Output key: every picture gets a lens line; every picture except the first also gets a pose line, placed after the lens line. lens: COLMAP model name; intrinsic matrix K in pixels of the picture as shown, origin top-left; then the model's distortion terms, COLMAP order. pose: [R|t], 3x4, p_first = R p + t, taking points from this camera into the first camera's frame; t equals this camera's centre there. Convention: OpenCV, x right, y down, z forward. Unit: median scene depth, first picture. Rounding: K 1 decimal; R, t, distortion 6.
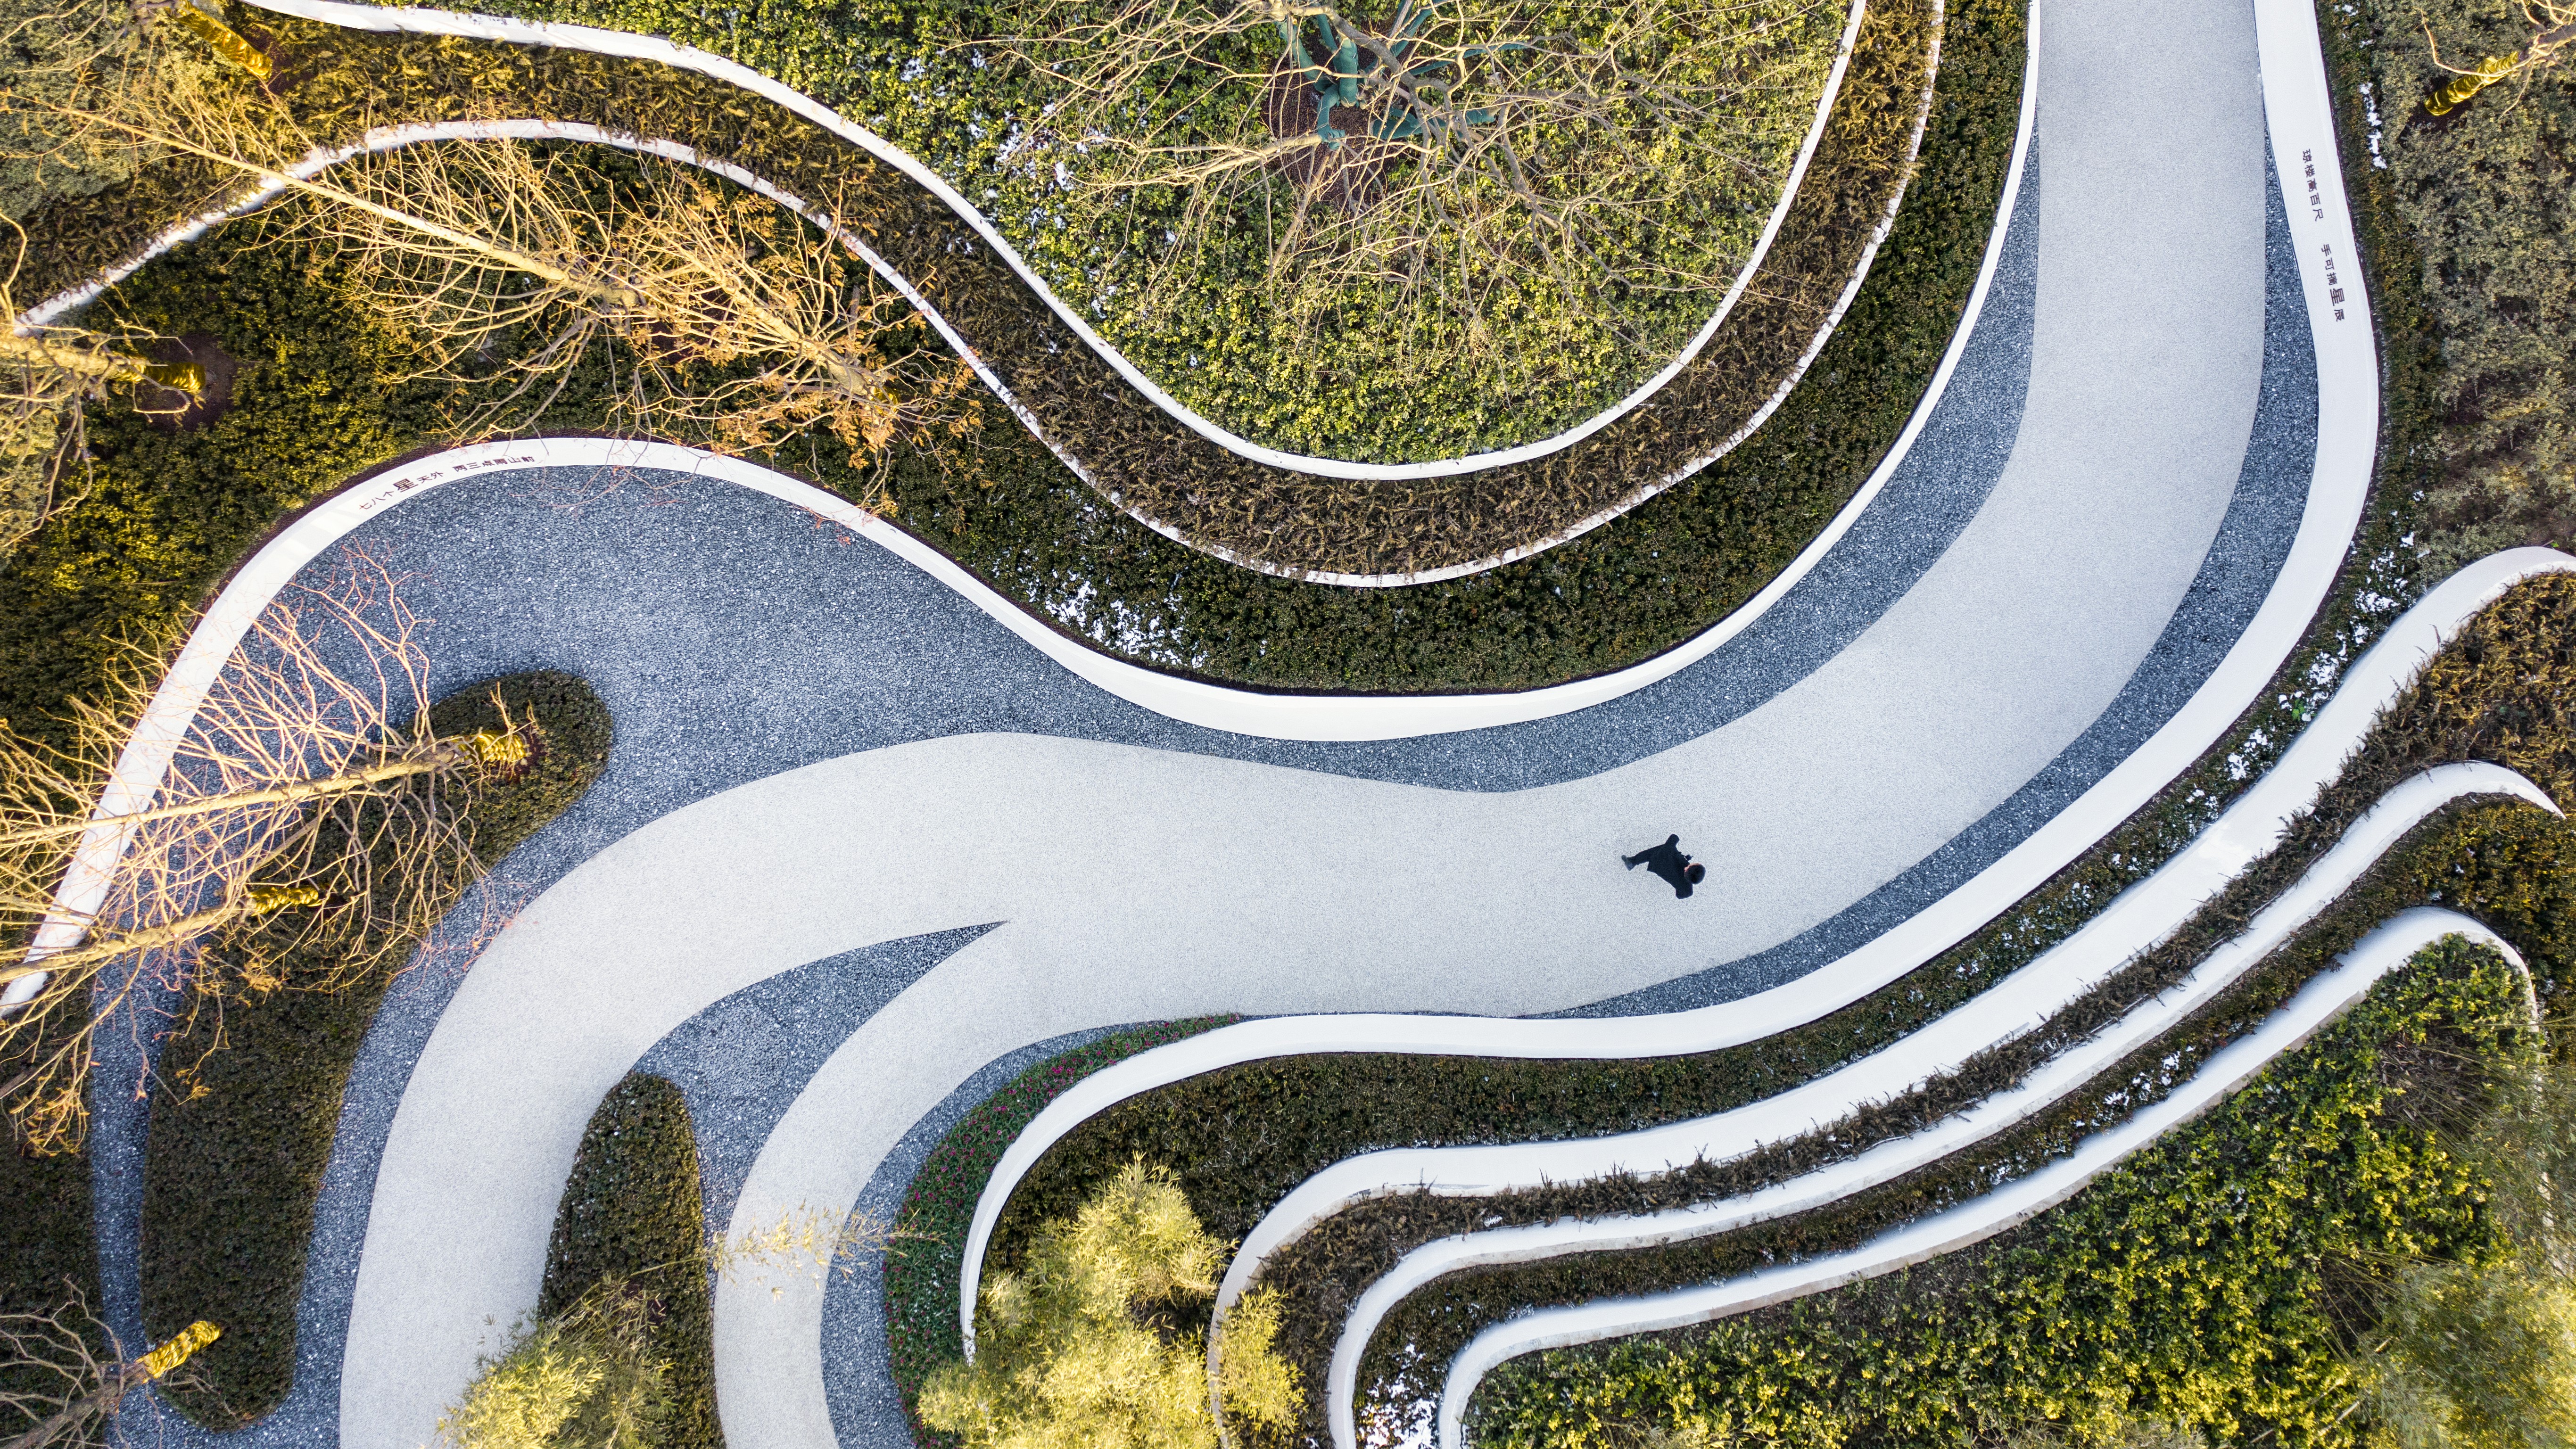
lens RADIAL K [[2223.8, 0, 1272.3], [0, 2223.8, 728.6], [0, 0, 1]] dist [0.011588, -0.007278]
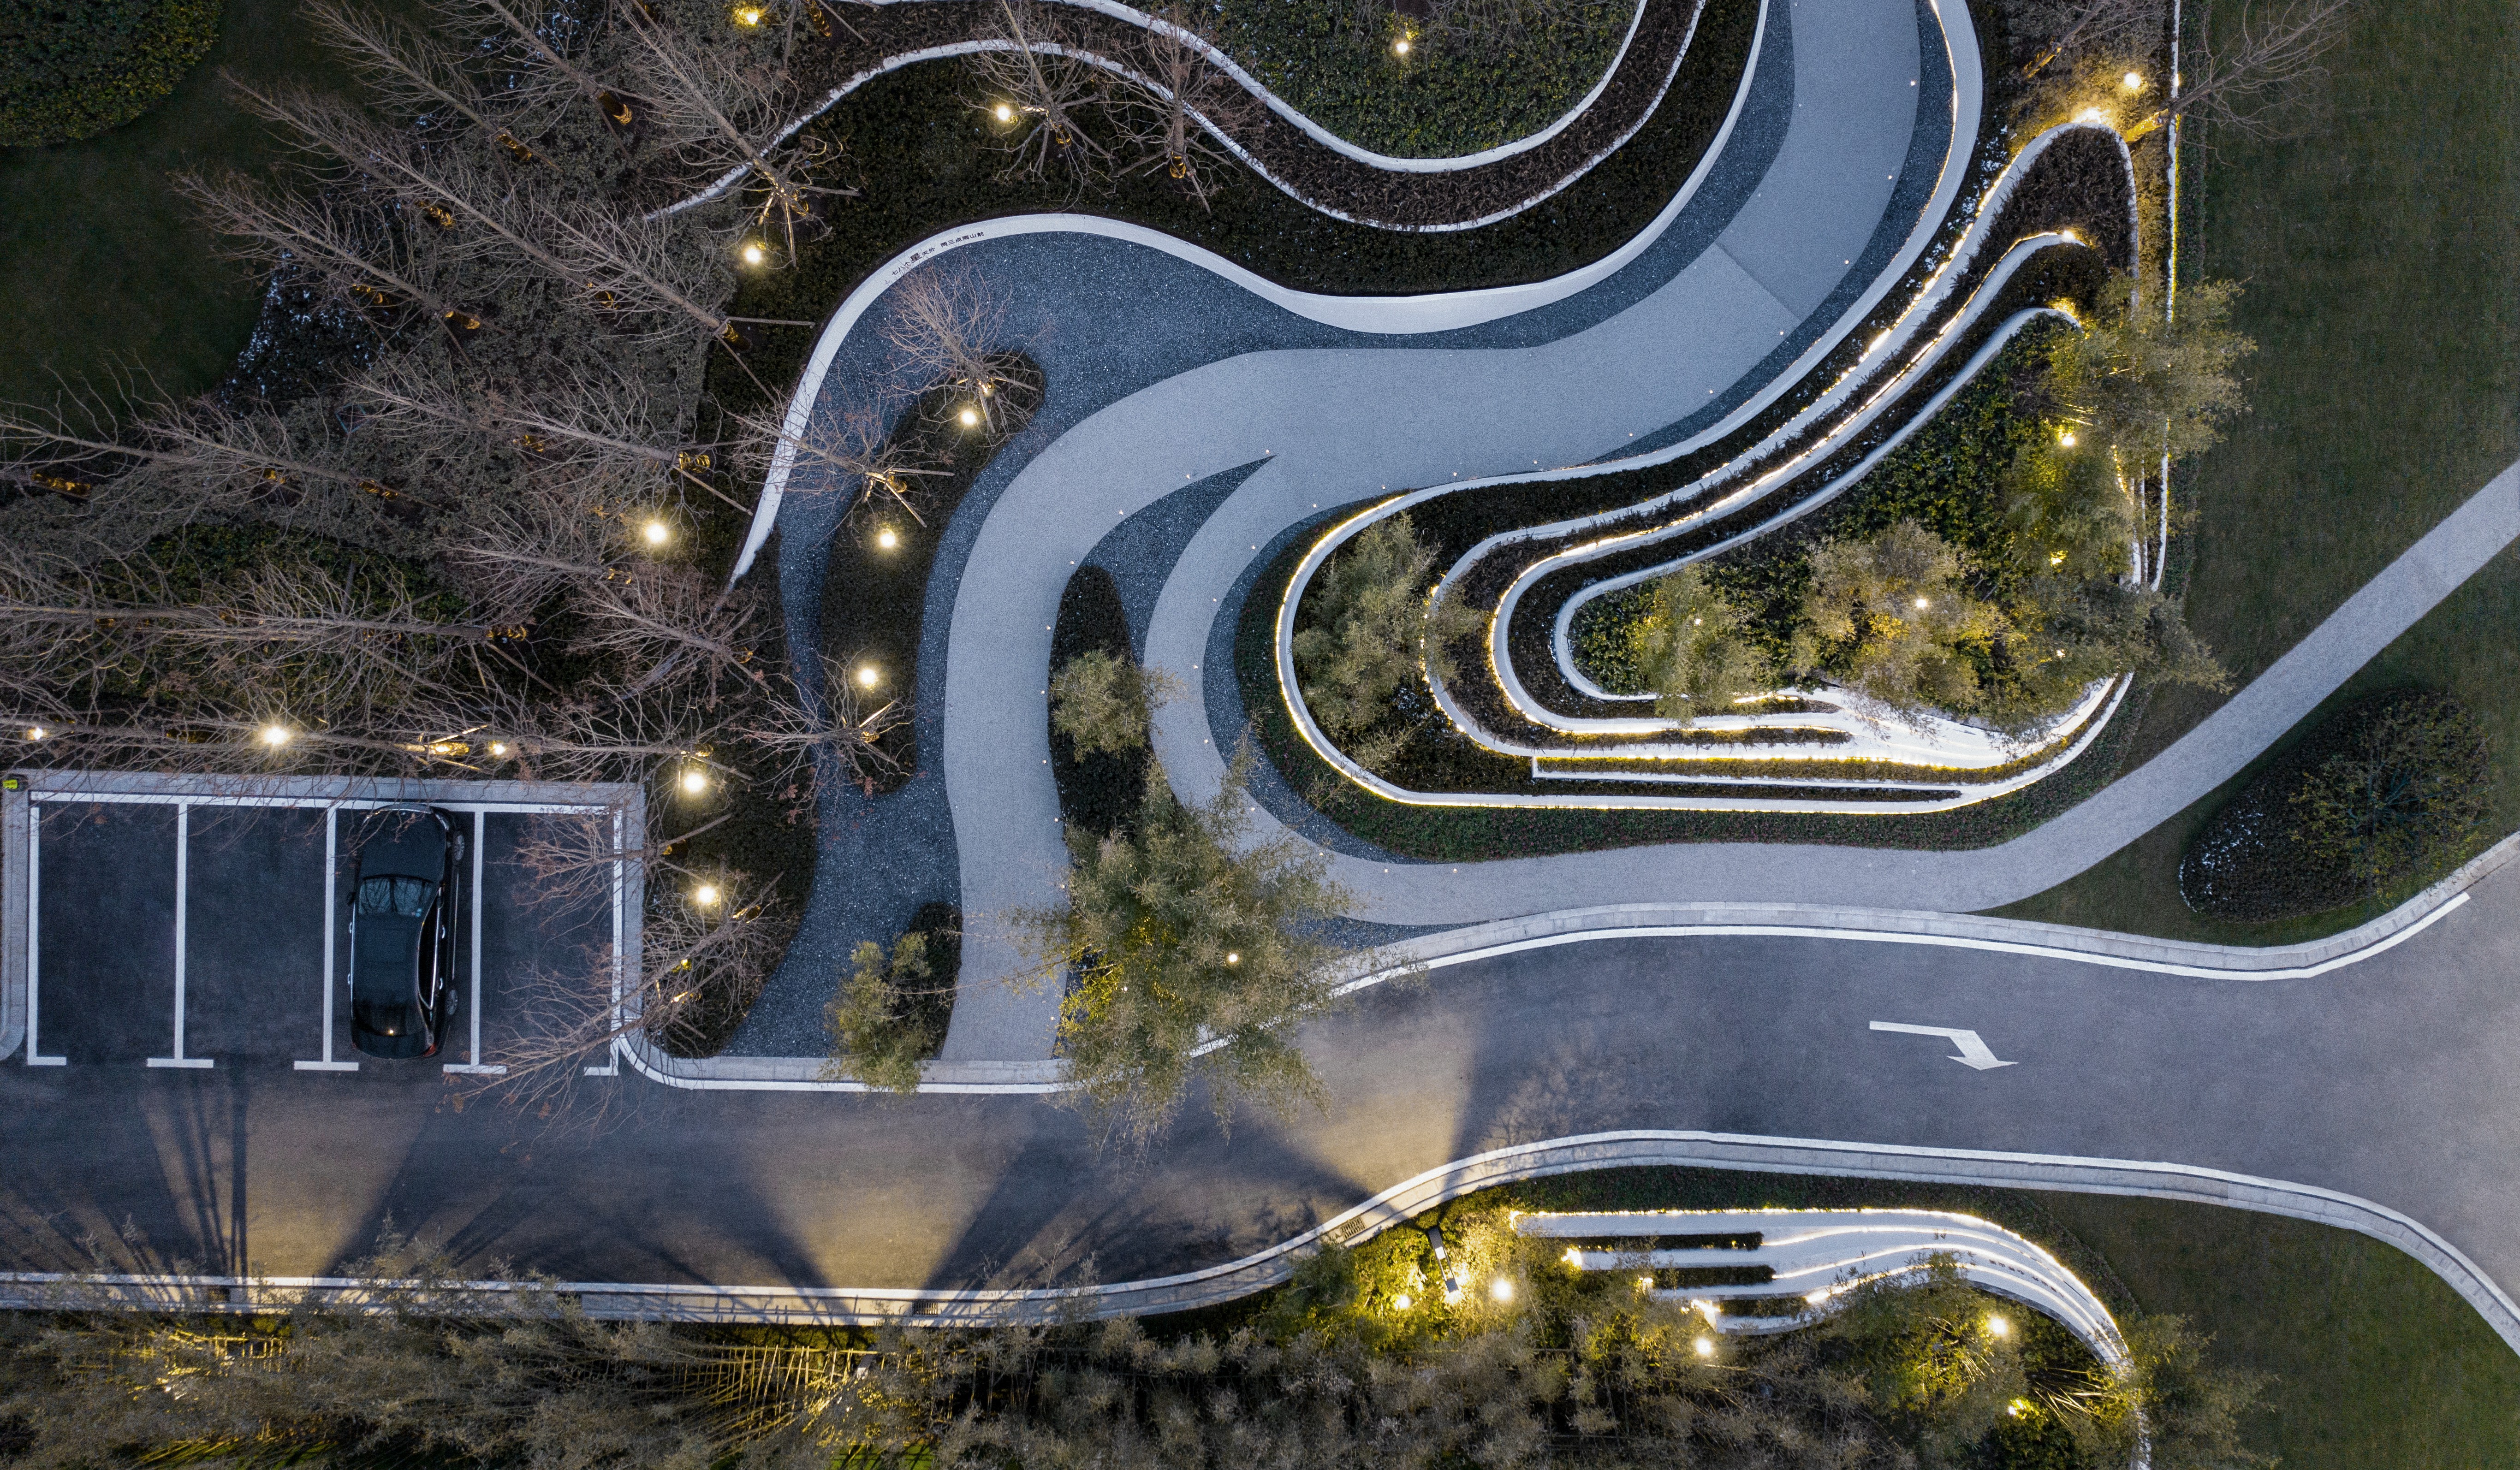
lens RADIAL K [[1894.5, 0, 1298.2], [0, 1894.5, 670.4], [0, 0, 1]] dist [-0.001482, 0.002876]
pose [[0.990514, -0.137239, 0.006939, -0.145669], [0.137213, 0.990533, 0.004169, 0.274402], [-0.007445, -0.003177, 0.999967, -0.574985]]
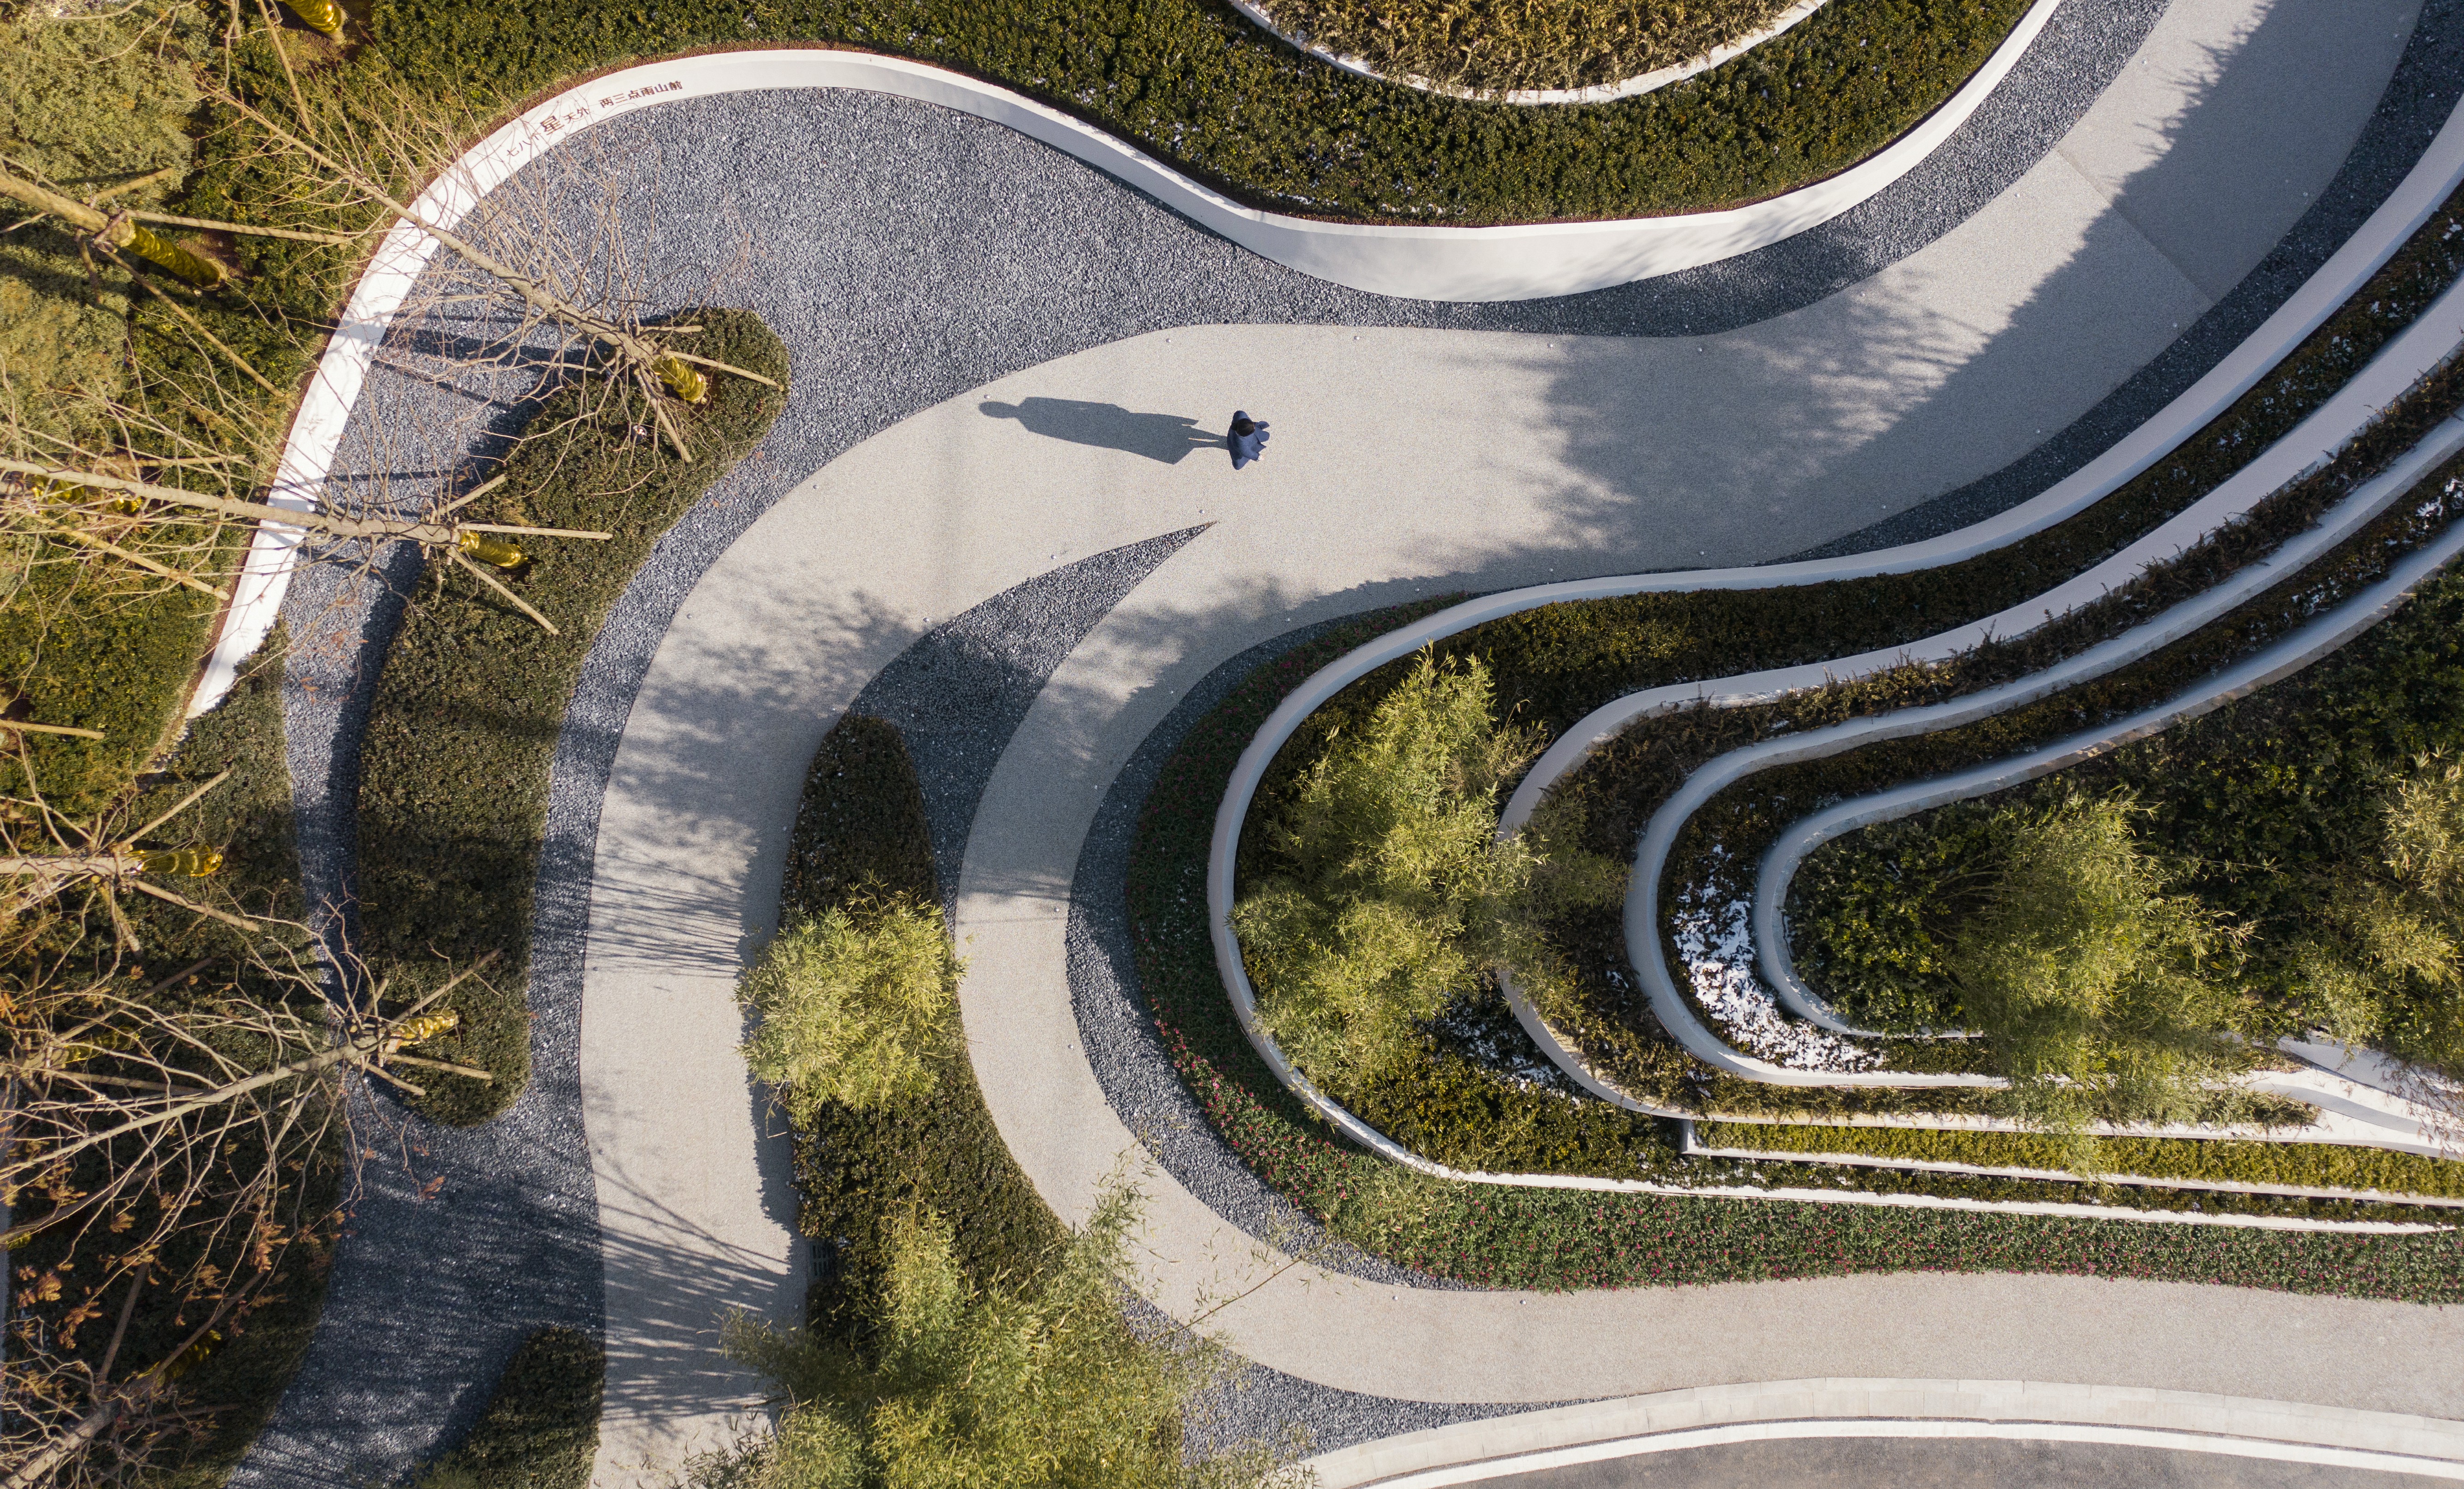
lens RADIAL K [[2195.7, 0, 1240.3], [0, 2195.7, 745.5], [0, 0, 1]] dist [0.004602, 0.019611]
pose [[0.994753, -0.102303, 0.000700, -0.128559], [0.102294, 0.994720, 0.008228, 0.190094], [-0.001538, -0.008113, 0.999966, 0.049784]]
